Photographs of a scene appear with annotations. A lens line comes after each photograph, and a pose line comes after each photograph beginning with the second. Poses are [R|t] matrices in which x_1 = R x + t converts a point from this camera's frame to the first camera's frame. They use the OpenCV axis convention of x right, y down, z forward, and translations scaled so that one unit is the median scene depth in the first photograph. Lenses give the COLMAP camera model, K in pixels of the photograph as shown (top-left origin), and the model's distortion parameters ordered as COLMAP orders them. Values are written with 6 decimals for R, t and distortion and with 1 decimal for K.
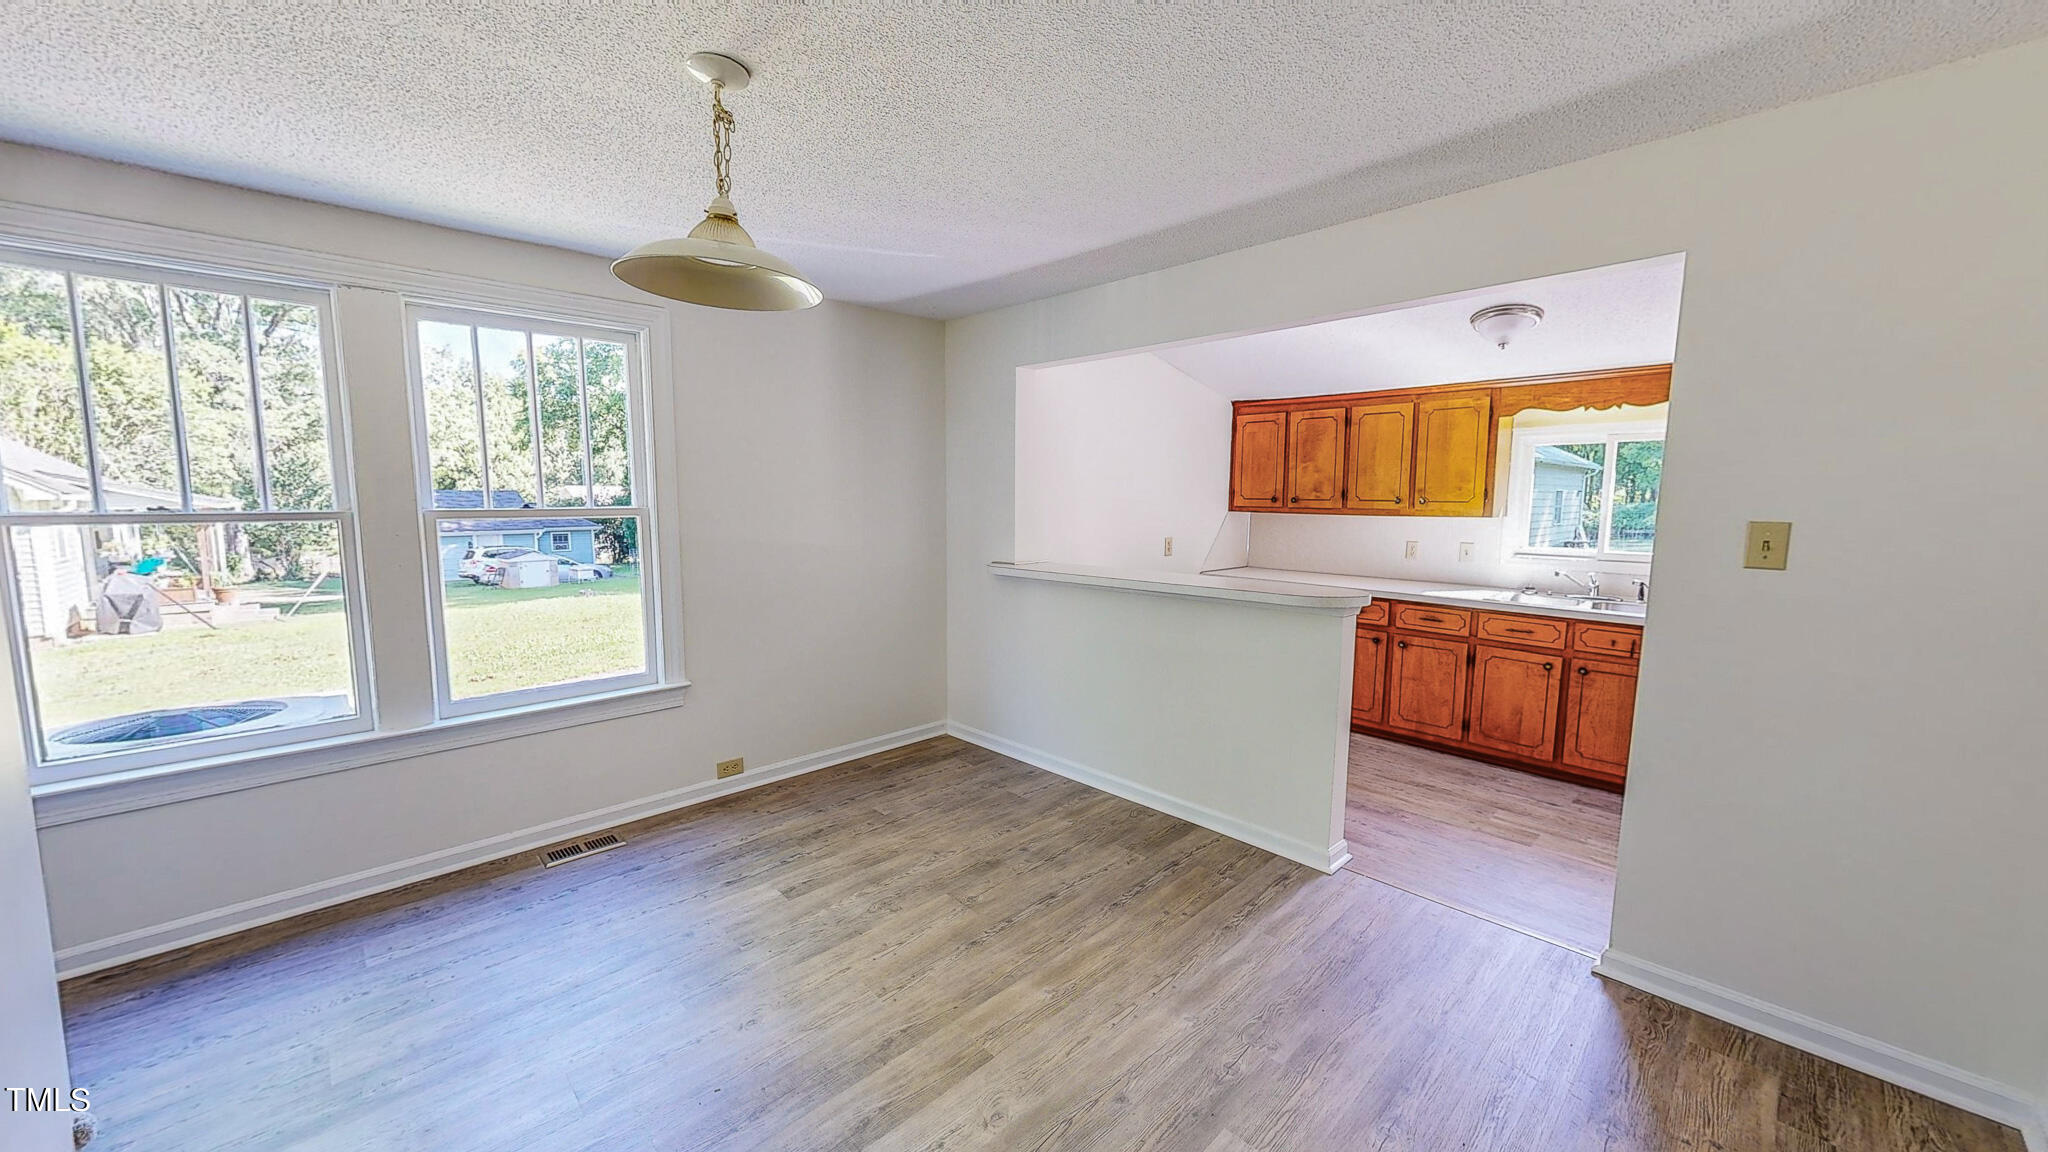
lens RADIAL K [[752.3, 0, 1025.8], [0, 752.3, 578.3], [0, 0, 1]] dist [0.001763, 0.000144]
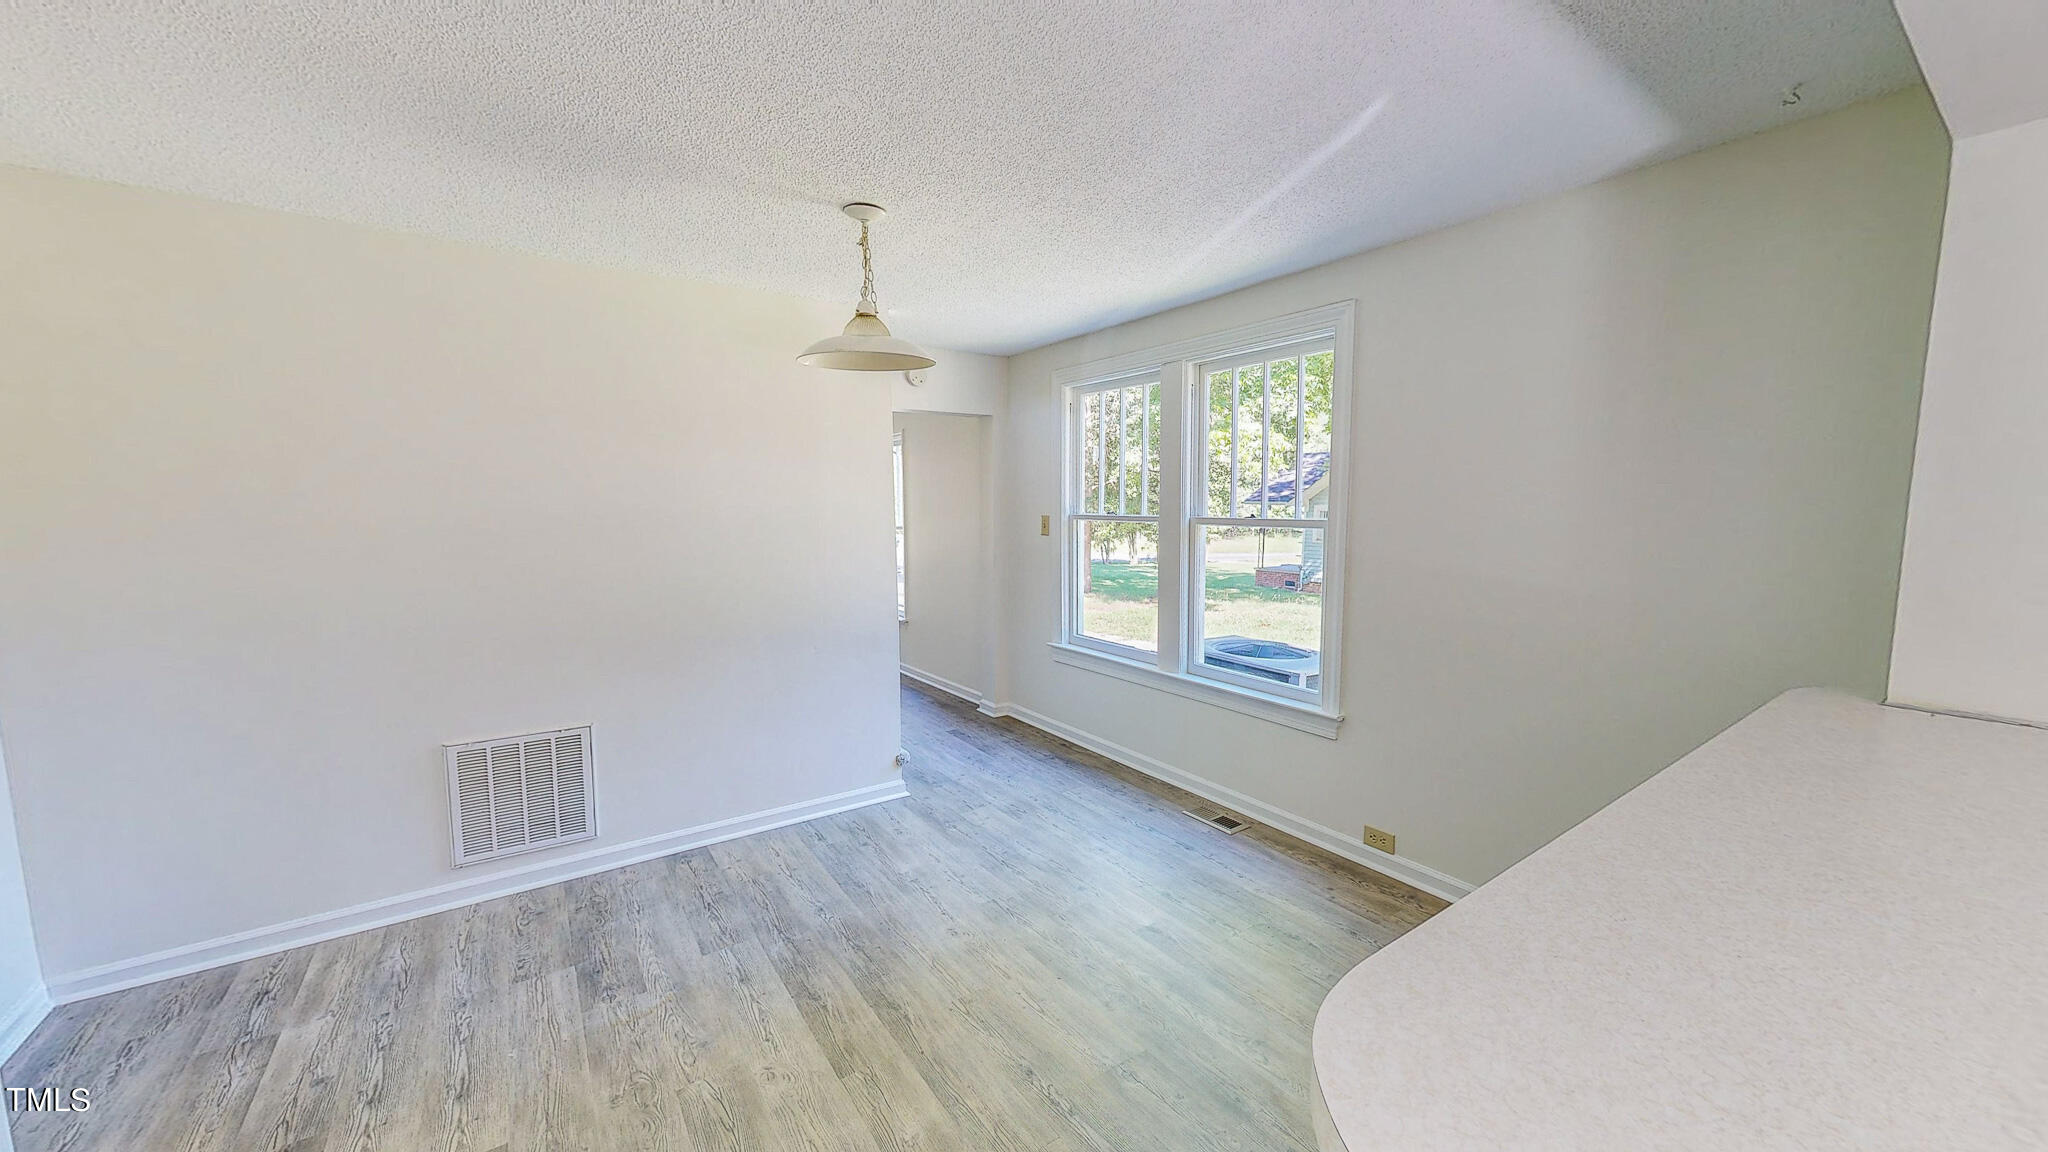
lens RADIAL K [[752.3, 0, 1025.8], [0, 752.3, 578.3], [0, 0, 1]] dist [0.001763, 0.000144]
pose [[-0.161398, 0.100607, -0.981748, 0.414102], [-0.109177, 0.986864, 0.119079, -0.078253], [0.980832, 0.126403, -0.148294, 0.656340]]
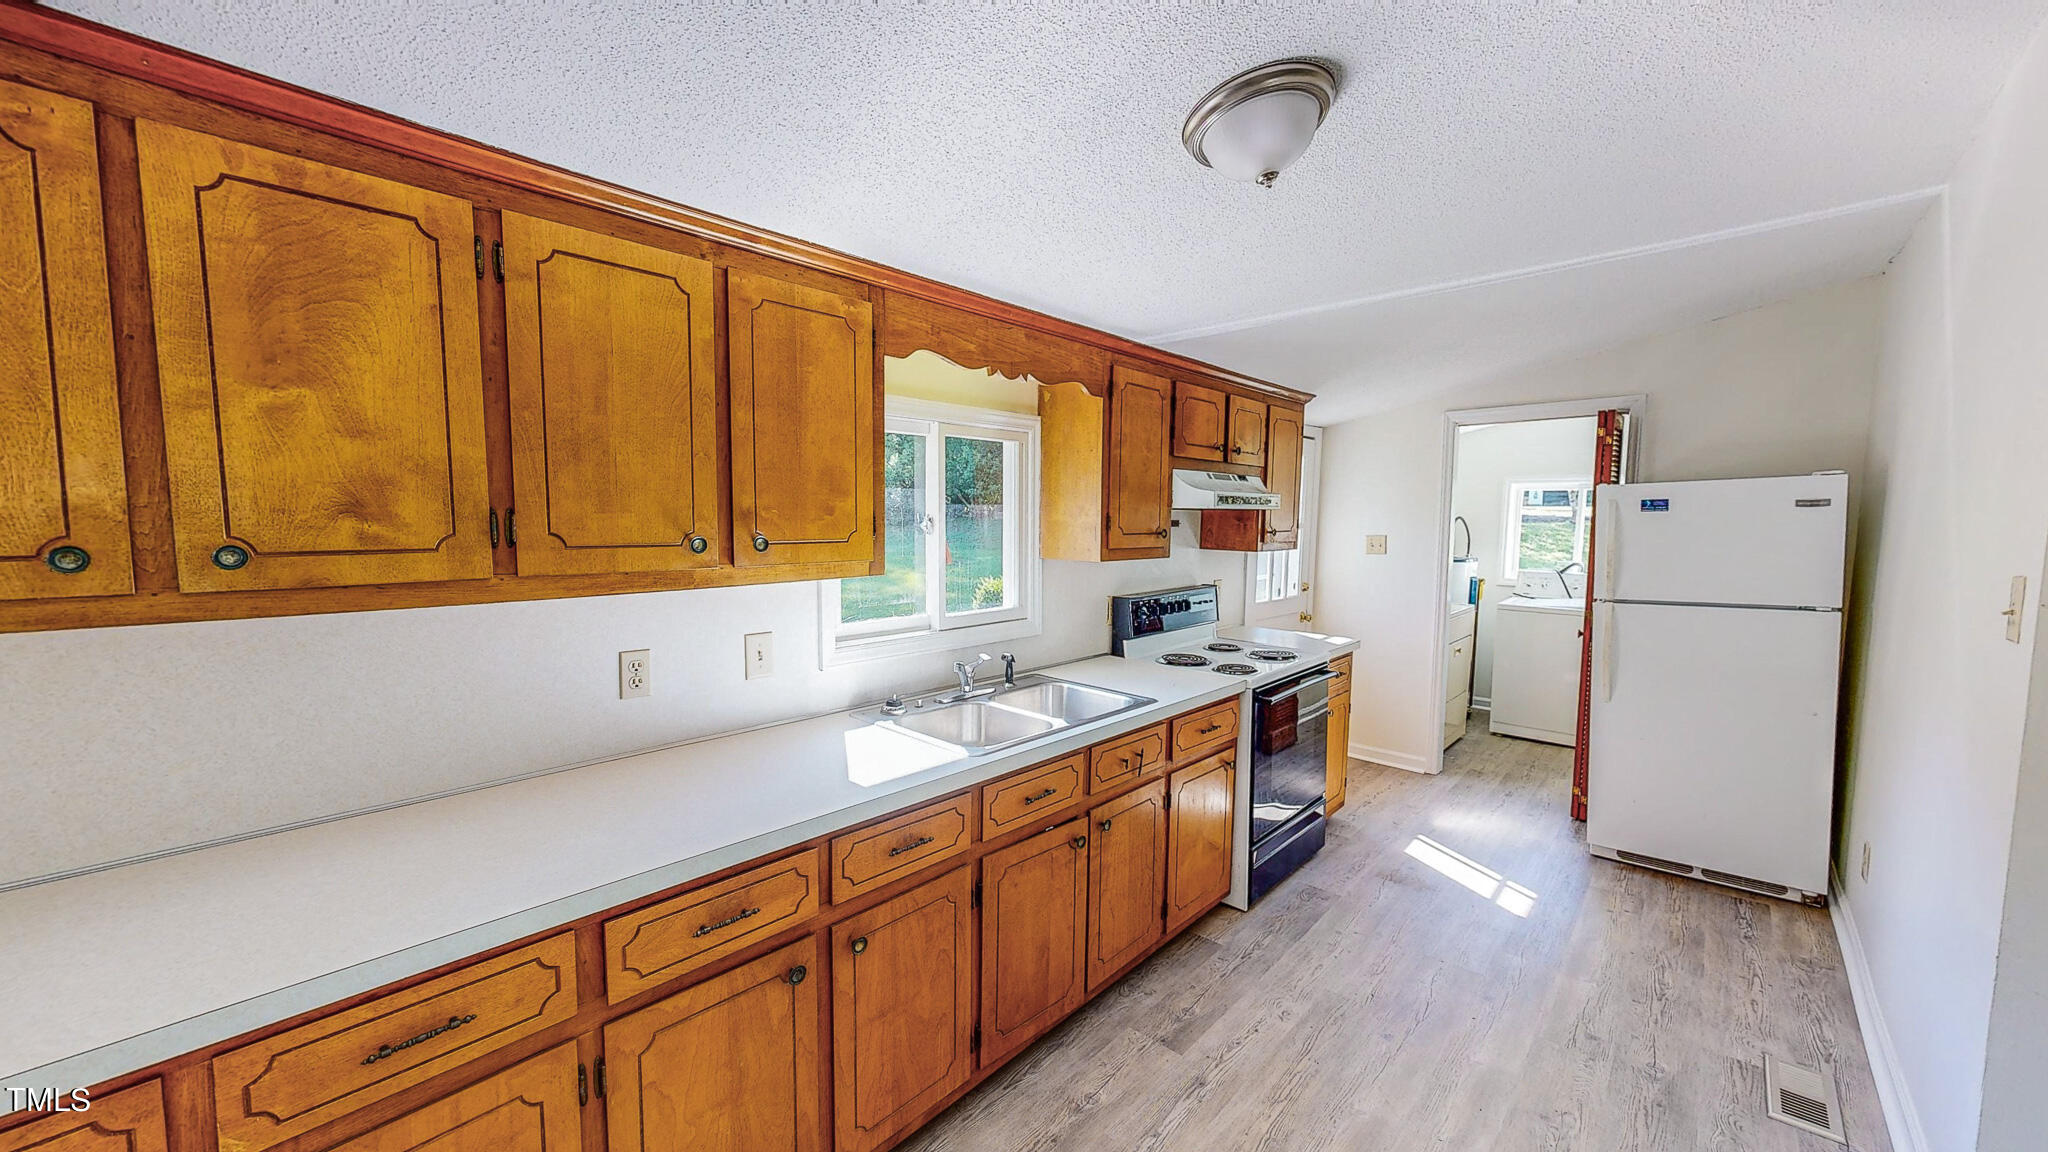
lens RADIAL K [[752.3, 0, 1025.8], [0, 752.3, 578.3], [0, 0, 1]] dist [0.001763, 0.000144]
pose [[-0.053317, -0.085075, 0.994947, 0.172034], [0.107731, 0.990059, 0.090430, -0.120800], [-0.992749, 0.112008, -0.043621, 1.022722]]
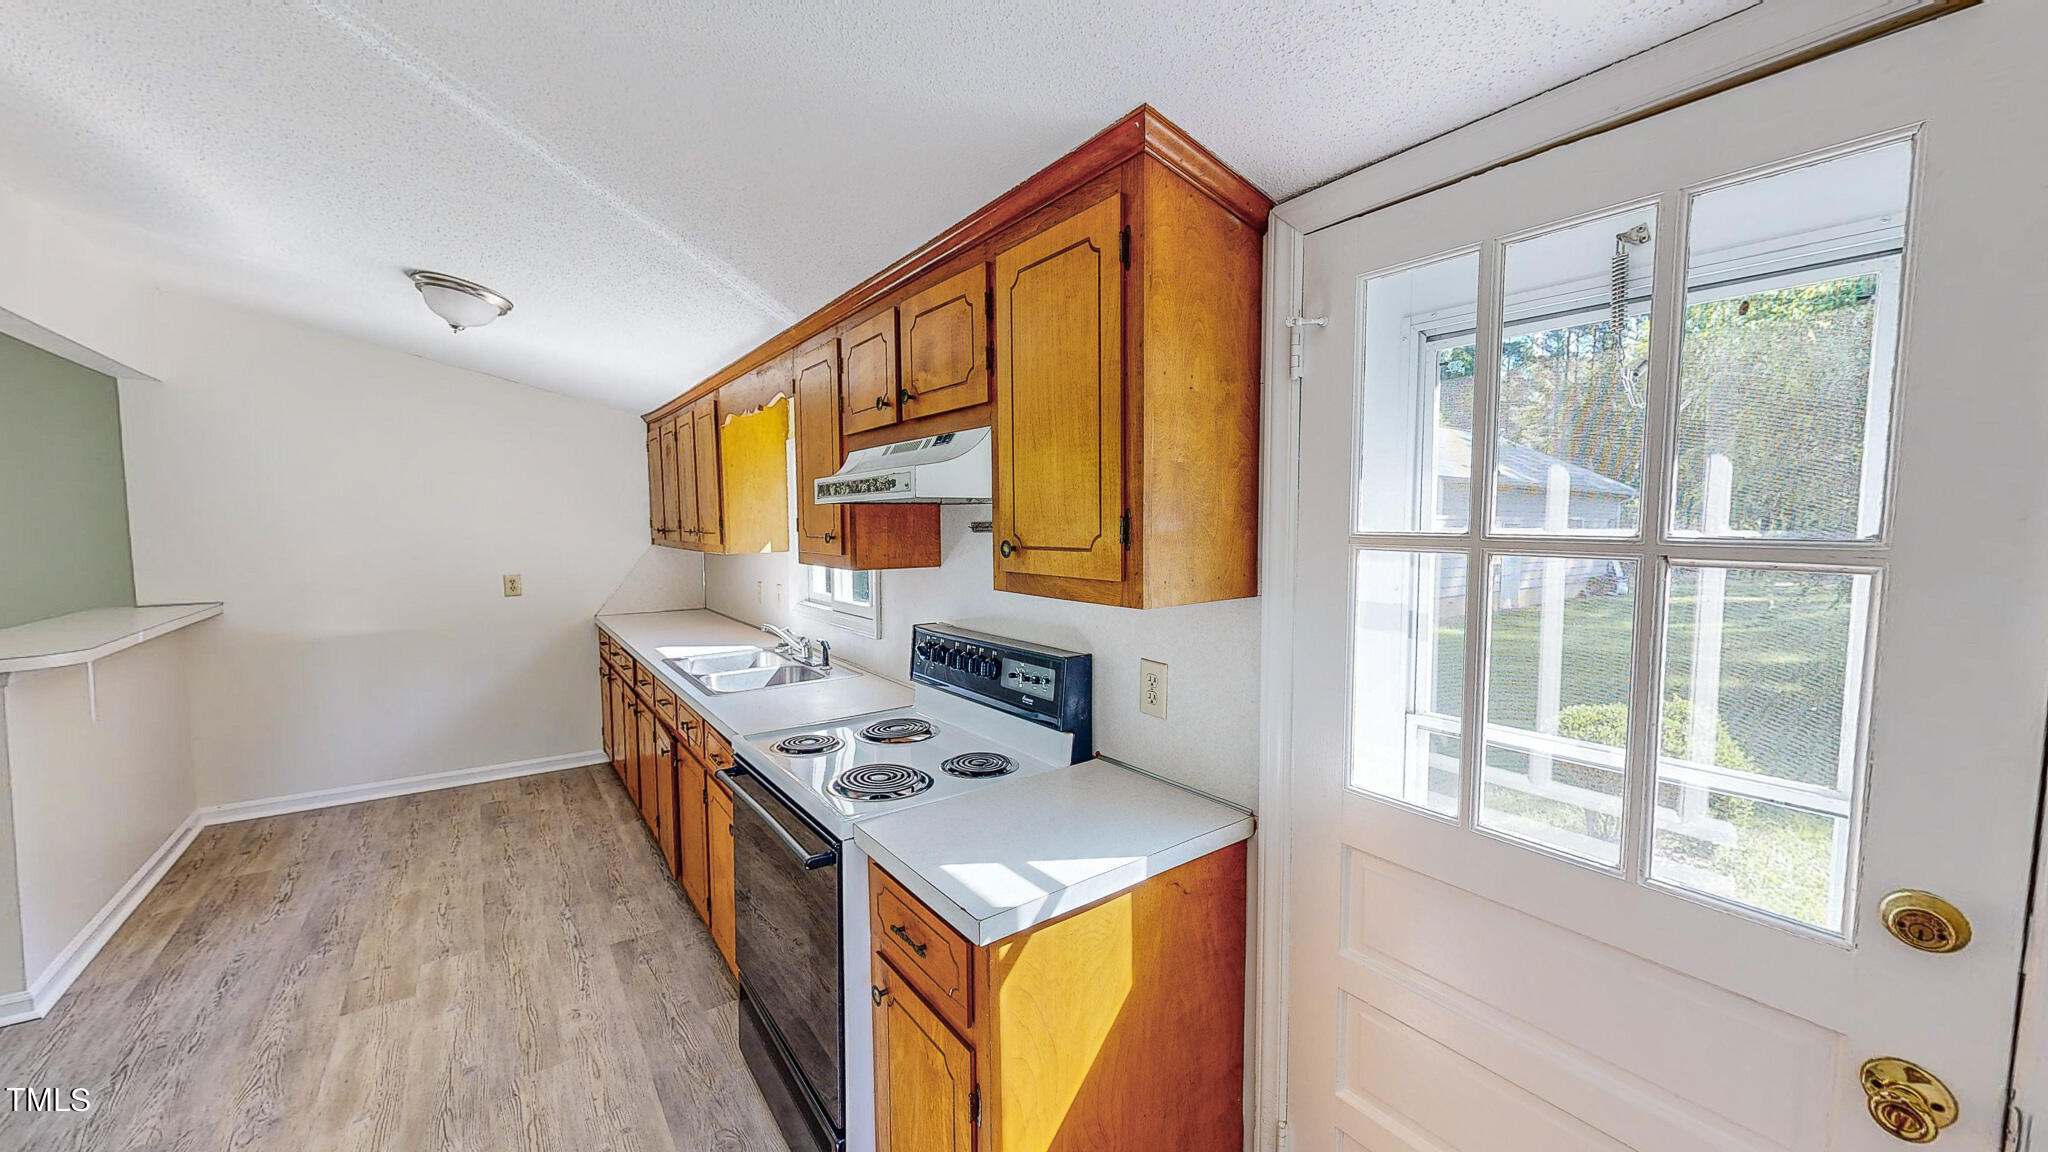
lens RADIAL K [[752.3, 0, 1025.8], [0, 752.3, 578.3], [0, 0, 1]] dist [0.001763, 0.000144]
pose [[0.990421, 0.005048, -0.137990, 1.132380], [-0.010284, 0.999253, -0.037261, -0.031484], [0.137698, 0.038323, 0.989733, 0.296496]]
